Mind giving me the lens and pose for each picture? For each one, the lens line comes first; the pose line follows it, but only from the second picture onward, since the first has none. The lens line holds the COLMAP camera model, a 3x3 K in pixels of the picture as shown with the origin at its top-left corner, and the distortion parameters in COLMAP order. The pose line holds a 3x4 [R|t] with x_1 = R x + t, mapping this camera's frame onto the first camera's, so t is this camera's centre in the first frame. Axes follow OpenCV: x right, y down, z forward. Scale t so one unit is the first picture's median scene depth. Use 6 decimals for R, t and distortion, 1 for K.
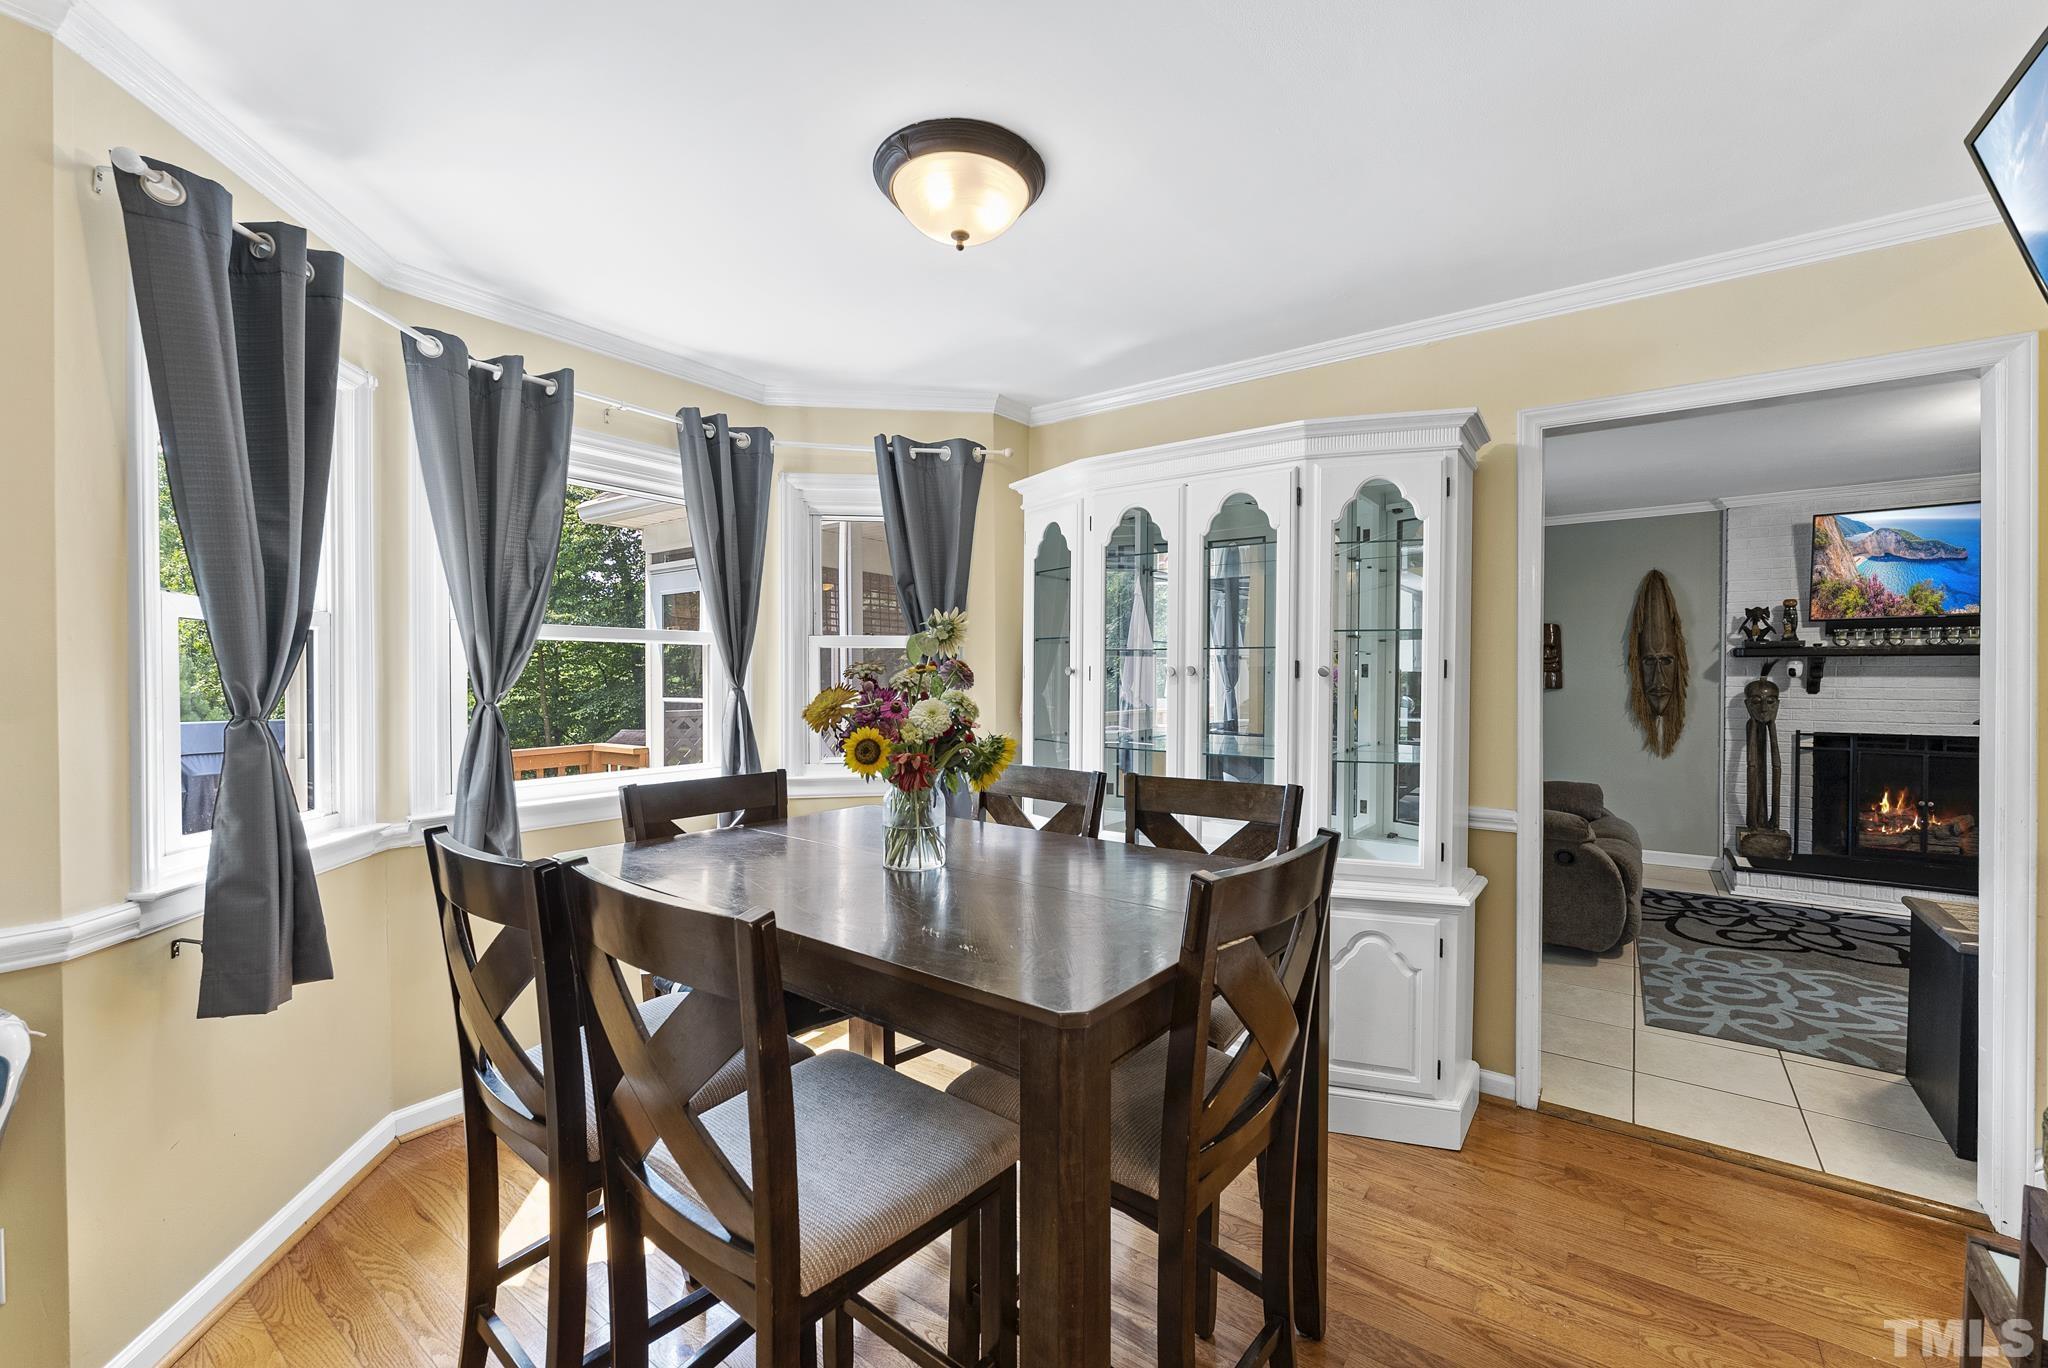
lens RADIAL K [[840.2, 0, 1021.8], [0, 840.2, 685.3], [0, 0, 1]] dist [-0.010618, 0.000193]
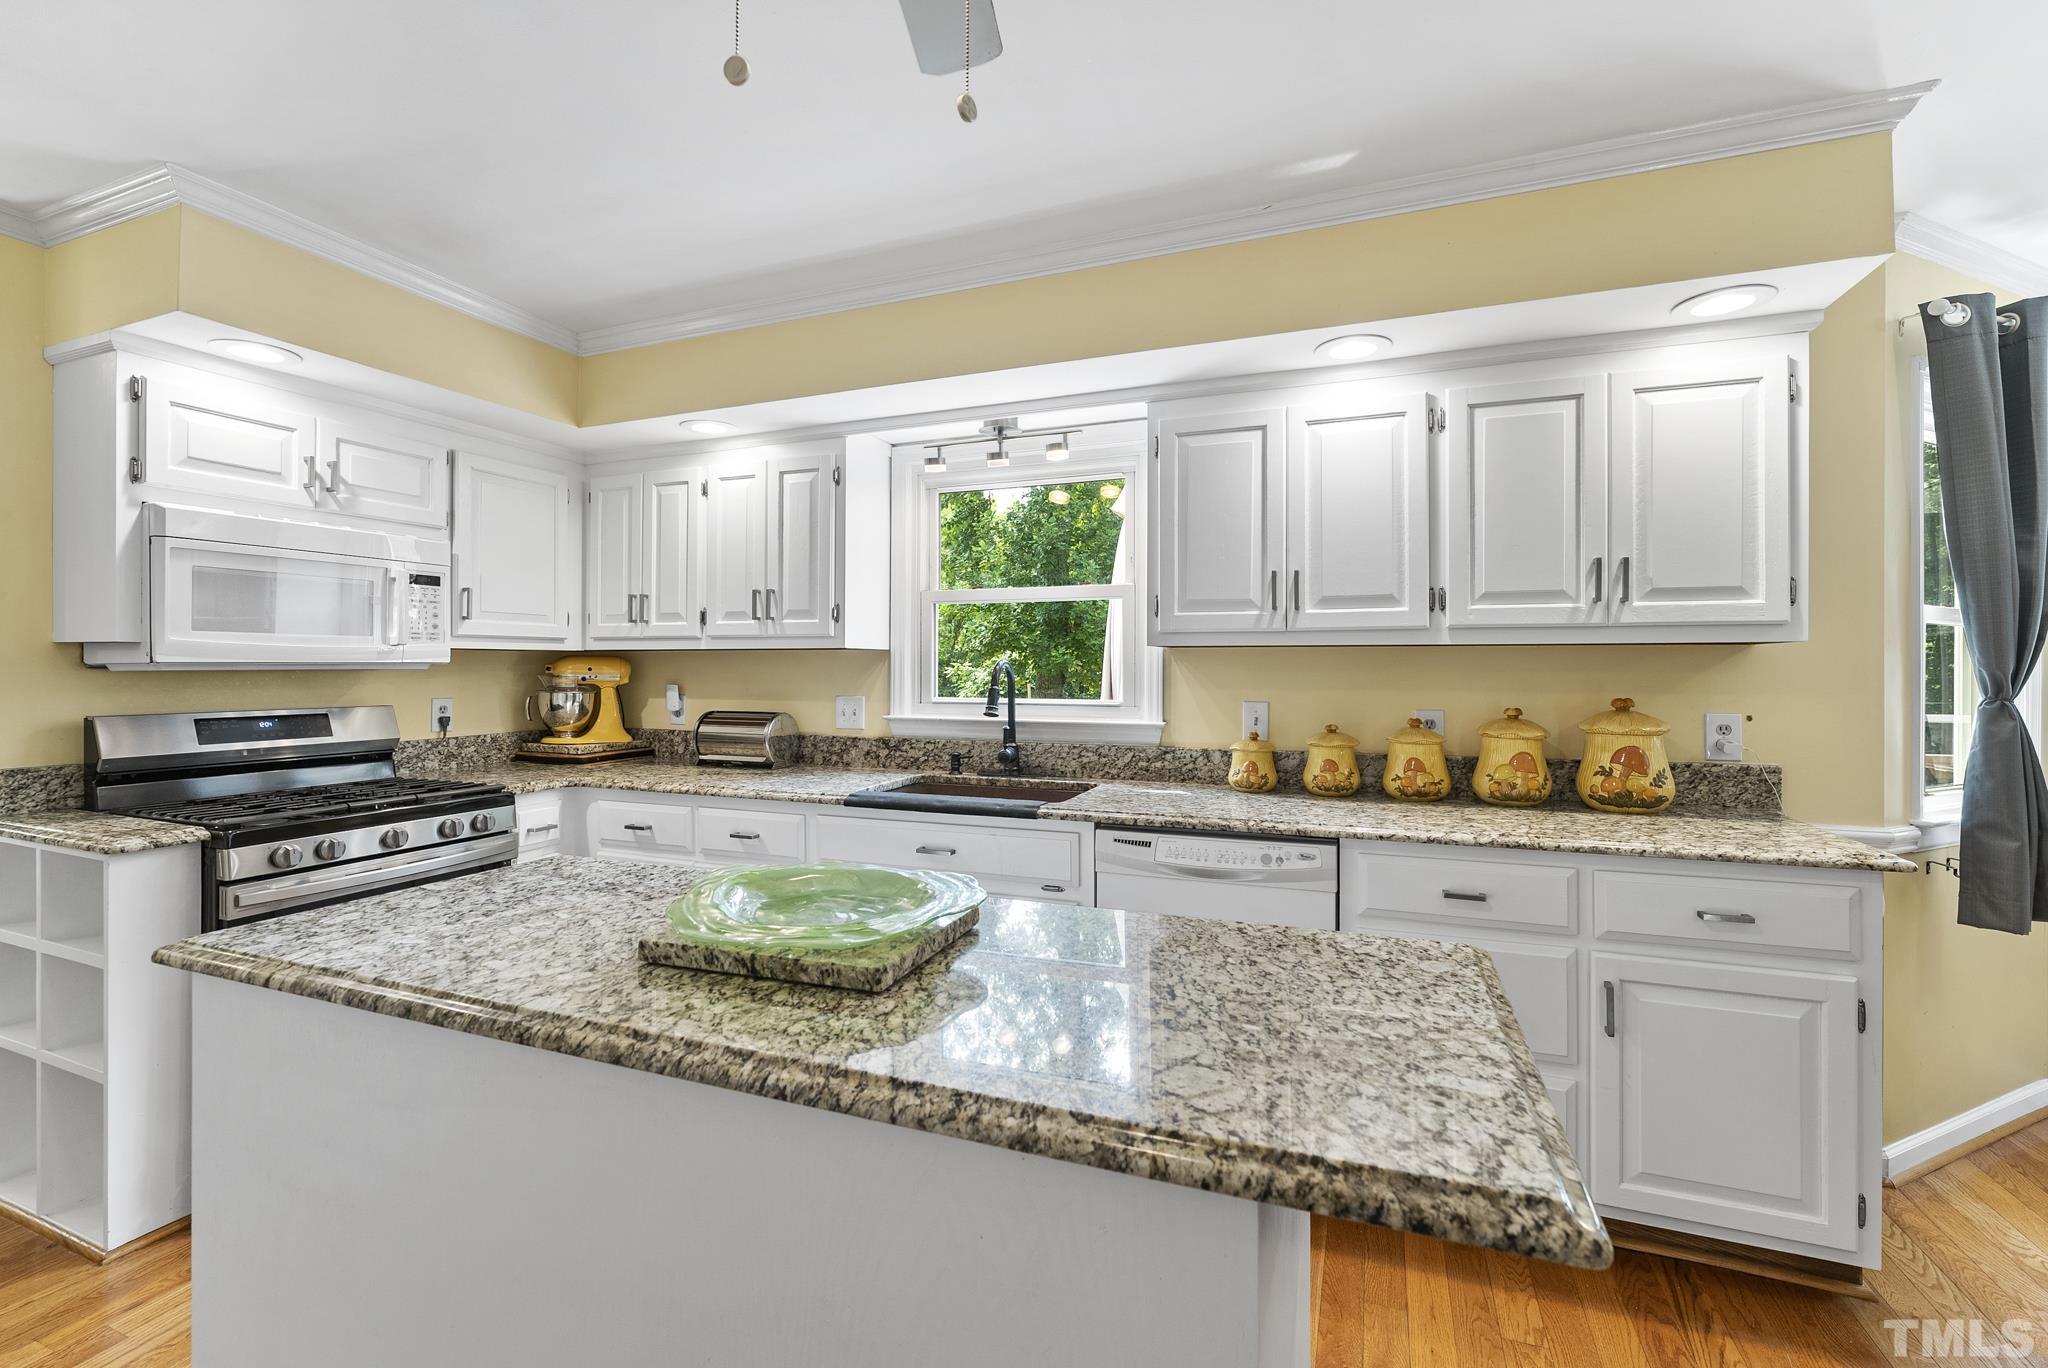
lens RADIAL K [[868.0, 0, 1017.4], [0, 868.0, 664.7], [0, 0, 1]] dist [-0.004522, 0.000347]
pose [[0.247795, -0.002934, -0.968808, -0.015122], [-0.015035, 0.999863, -0.006873, 0.012271], [0.968696, 0.016269, 0.247717, -0.534593]]
